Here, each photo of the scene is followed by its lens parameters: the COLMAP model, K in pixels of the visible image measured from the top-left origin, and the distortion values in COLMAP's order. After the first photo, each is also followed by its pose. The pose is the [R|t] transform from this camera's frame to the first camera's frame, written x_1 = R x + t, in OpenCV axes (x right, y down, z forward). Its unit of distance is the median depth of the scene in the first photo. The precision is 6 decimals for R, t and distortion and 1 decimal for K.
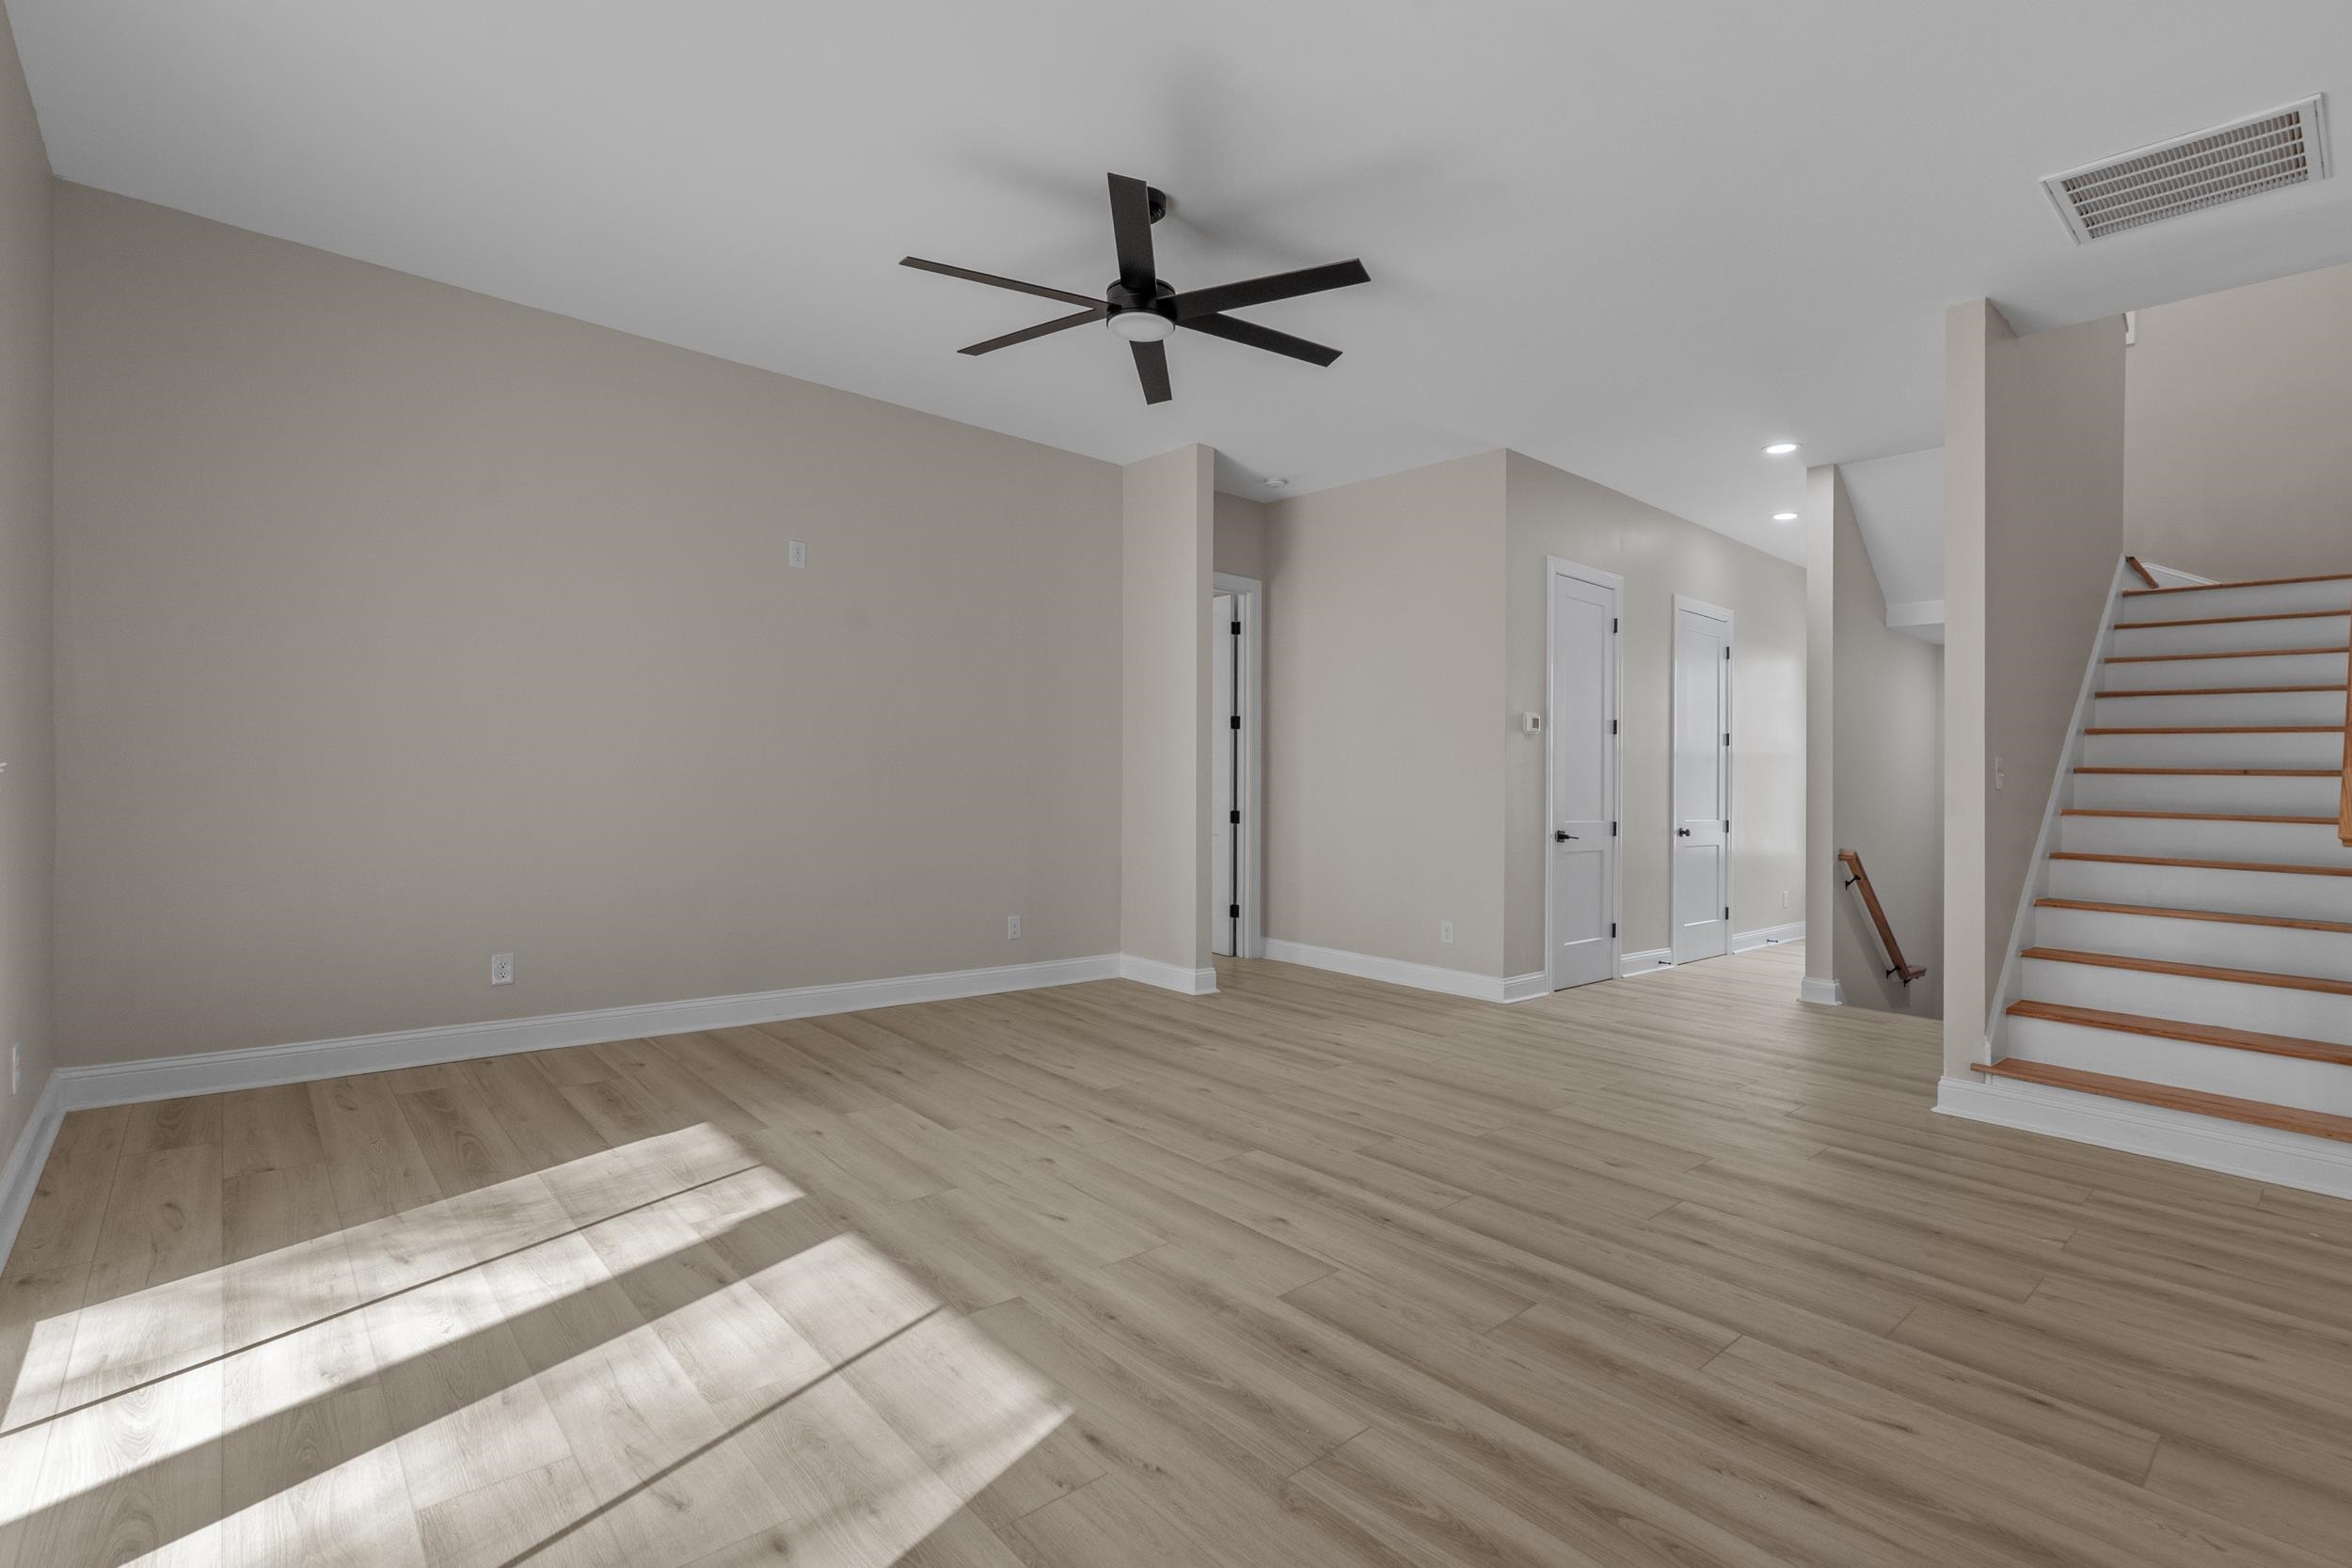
lens RADIAL K [[1094.9, 0, 1205.1], [0, 1094.9, 753.4], [0, 0, 1]] dist [0.001087, 0.001260]
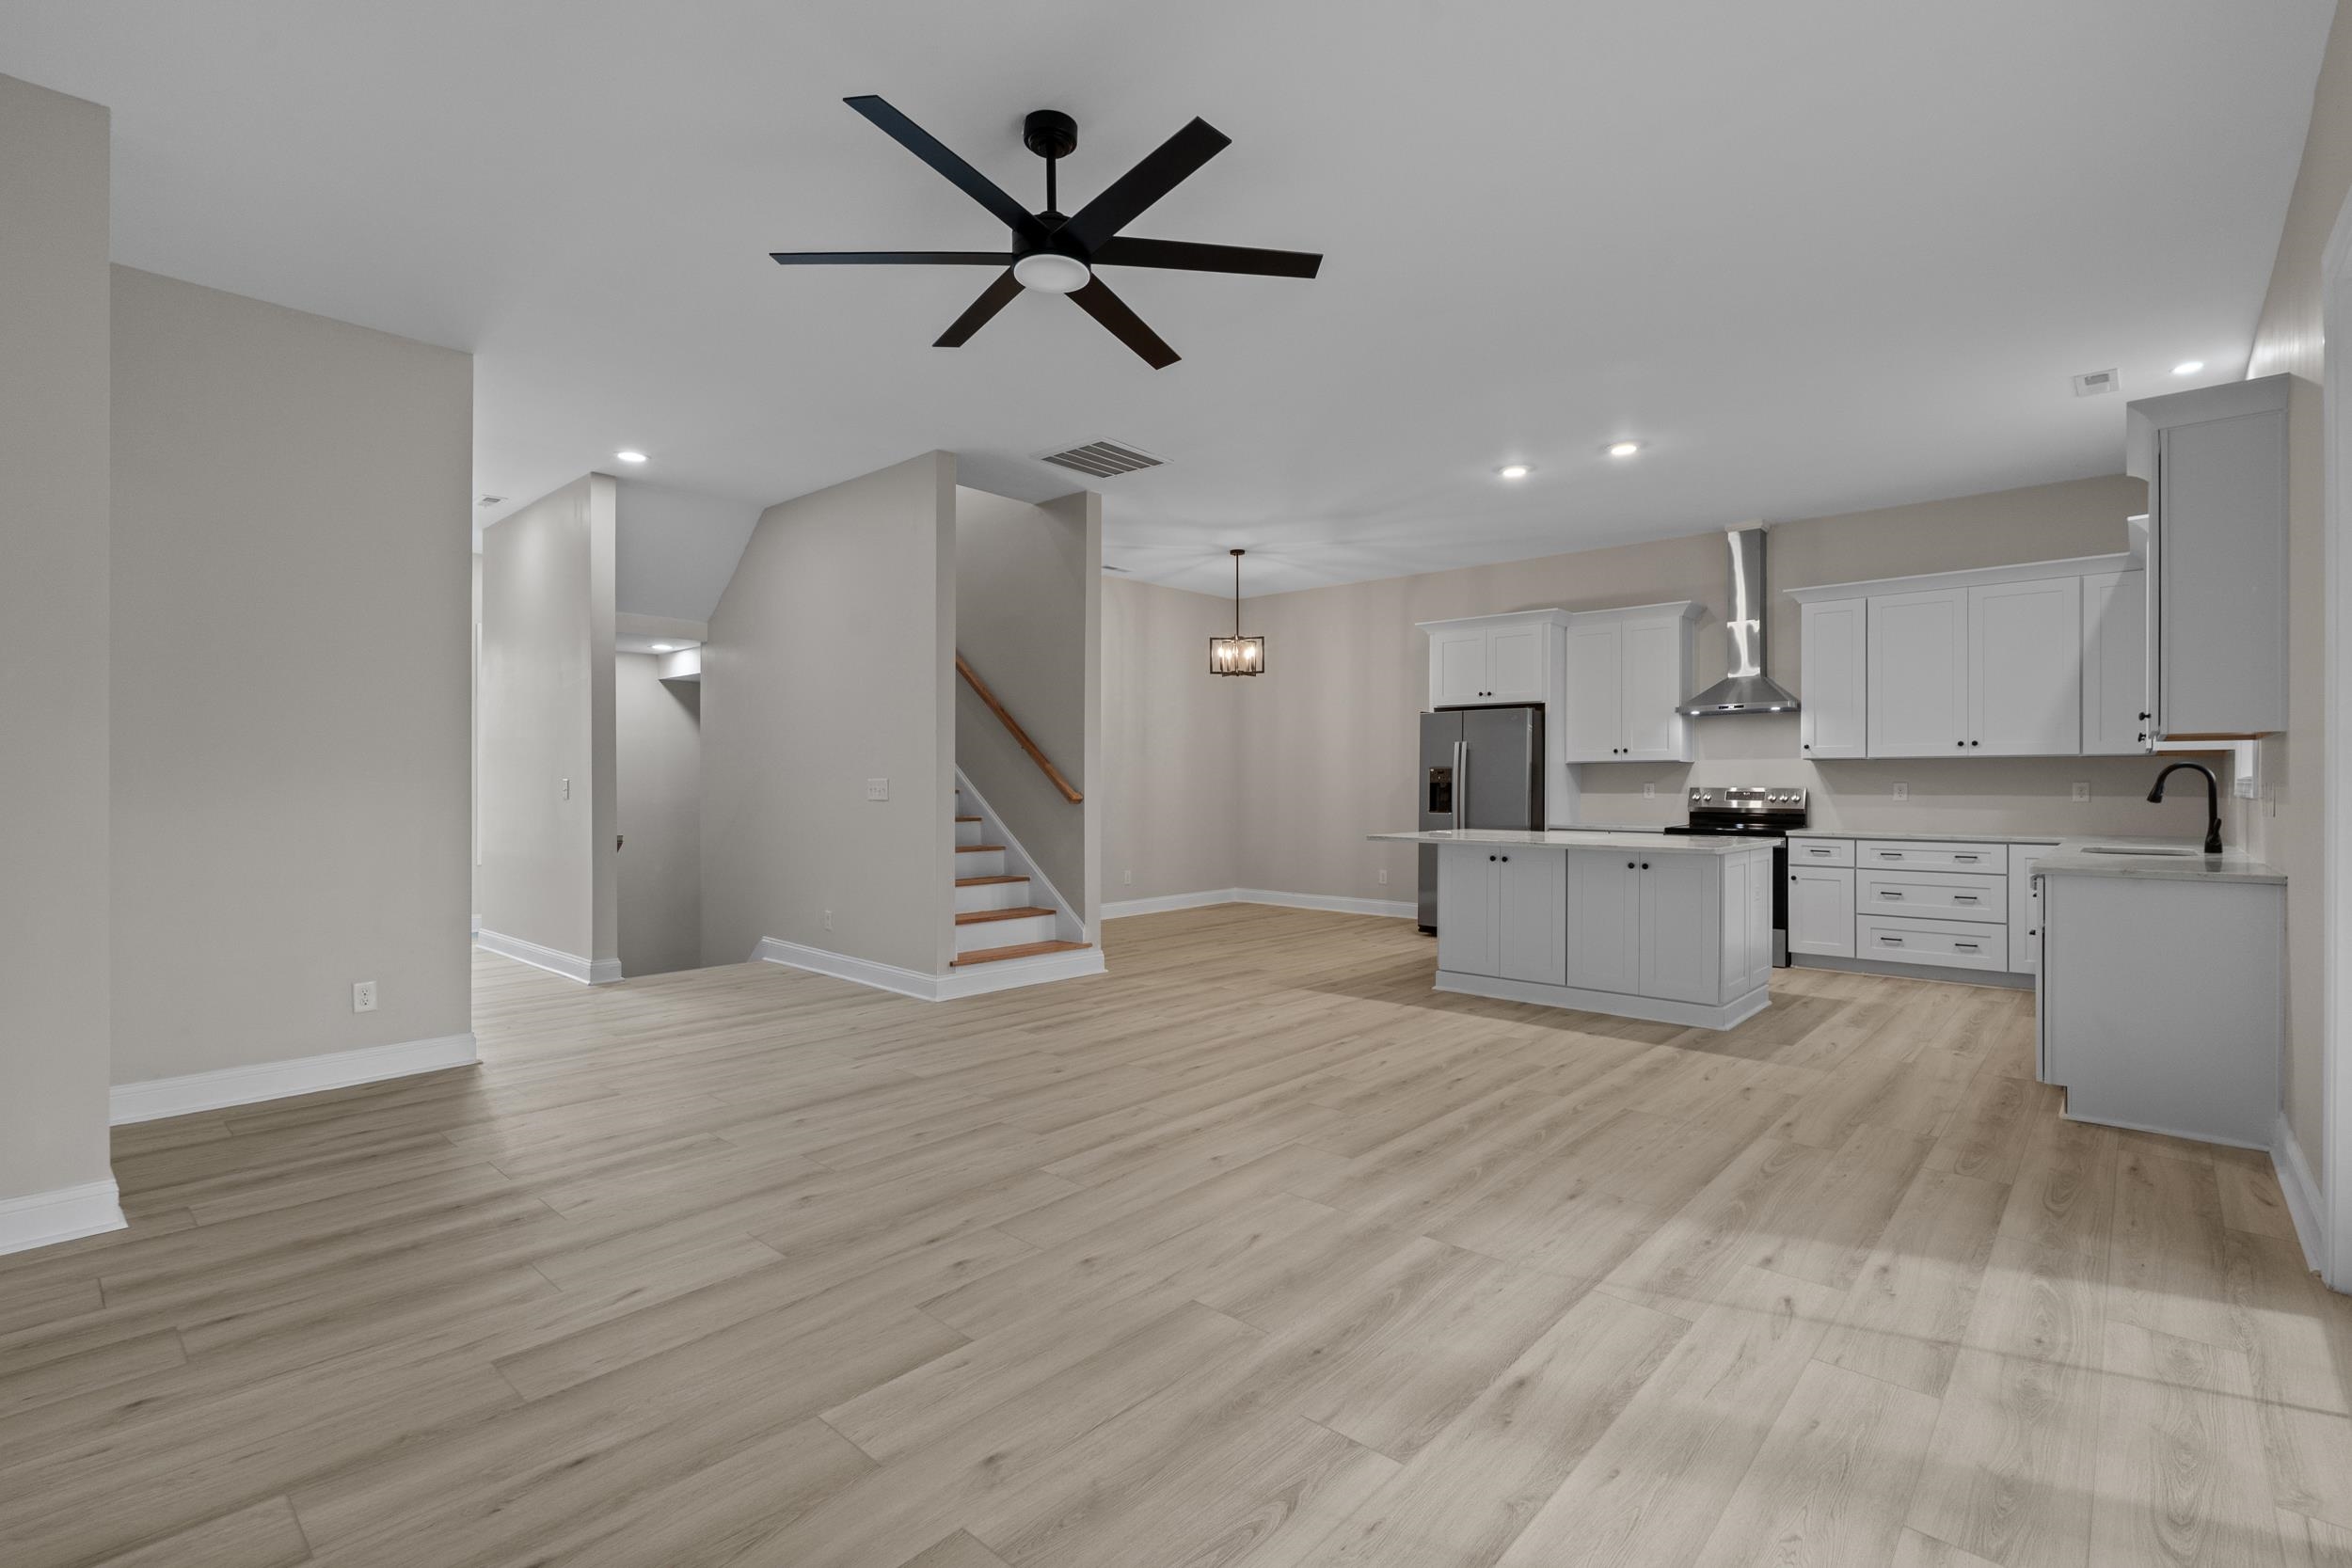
lens RADIAL K [[1066.5, 0, 1163.1], [0, 1066.5, 759.6], [0, 0, 1]] dist [0.000948, 0.000471]
pose [[-0.092838, -0.005131, 0.995668, -0.967322], [-0.025103, 0.999681, 0.002811, -0.007309], [-0.995365, -0.024734, -0.092937, 1.056774]]
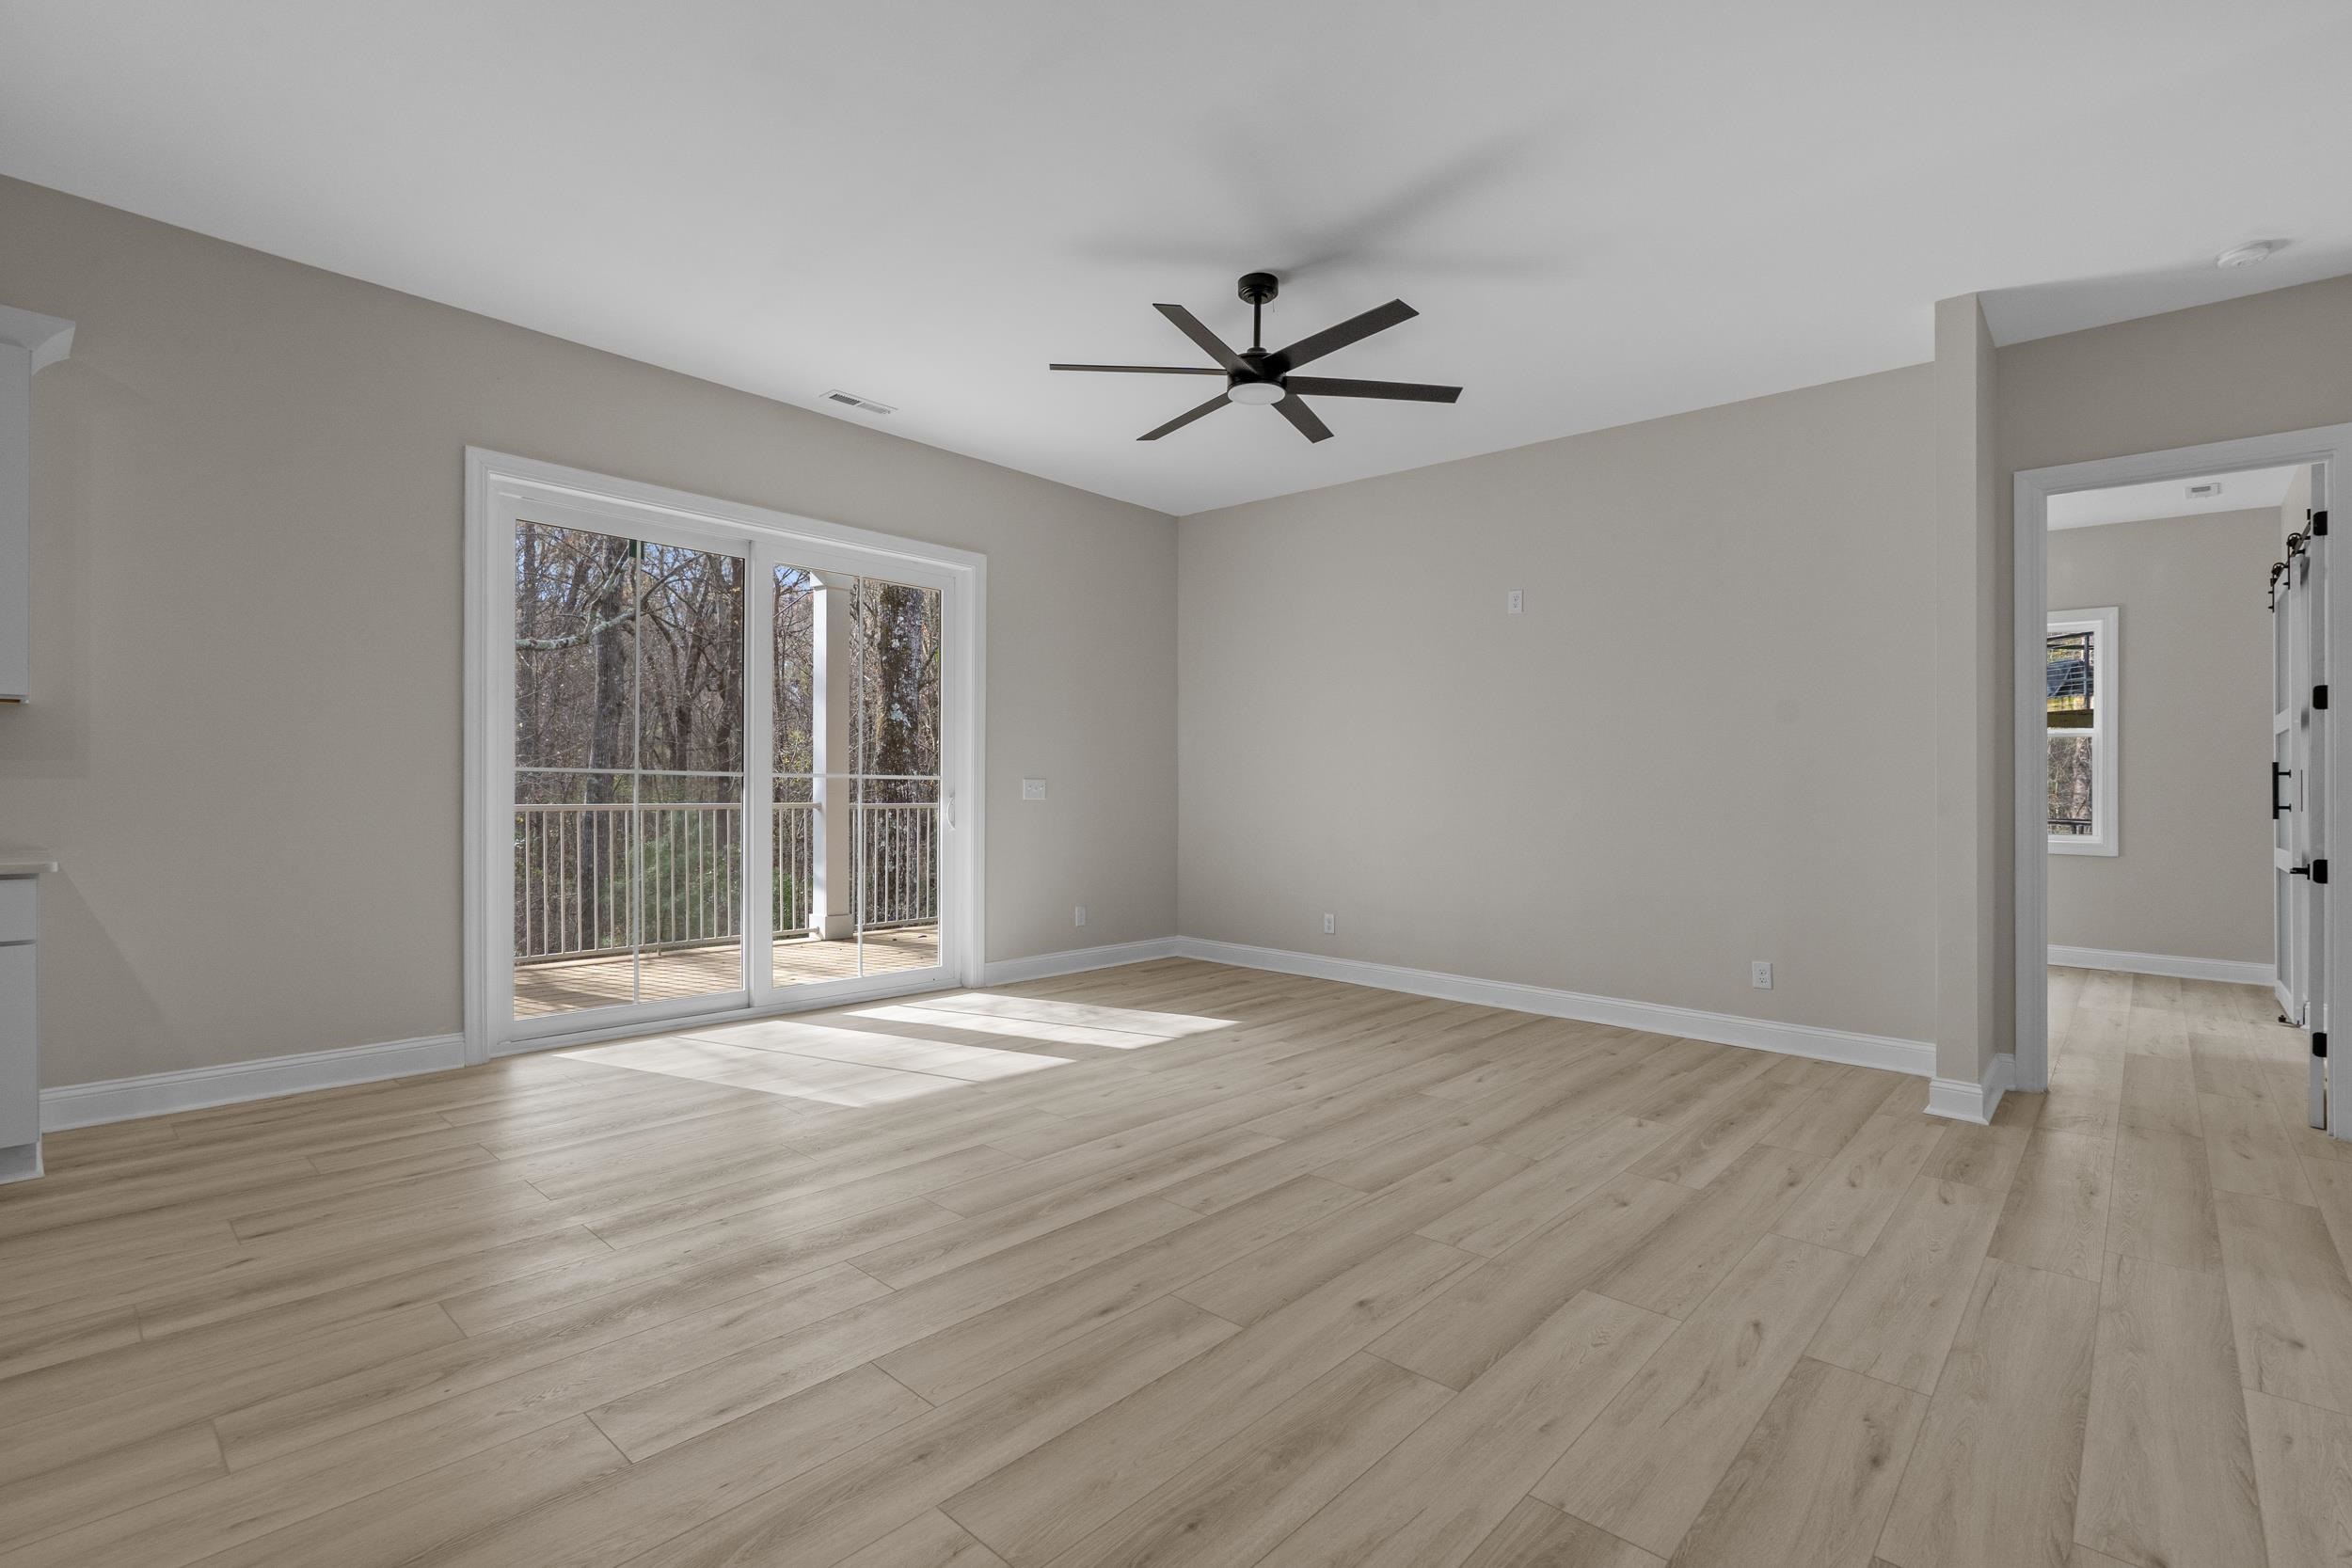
lens RADIAL K [[1065.8, 0, 1169.9], [0, 1065.8, 811.9], [0, 0, 1]] dist [-0.007138, -0.000175]
pose [[0.088548, -0.004808, -0.996060, 1.117283], [0.007445, 0.999964, -0.004165, 0.057508], [0.996044, -0.007047, 0.088581, 0.858443]]
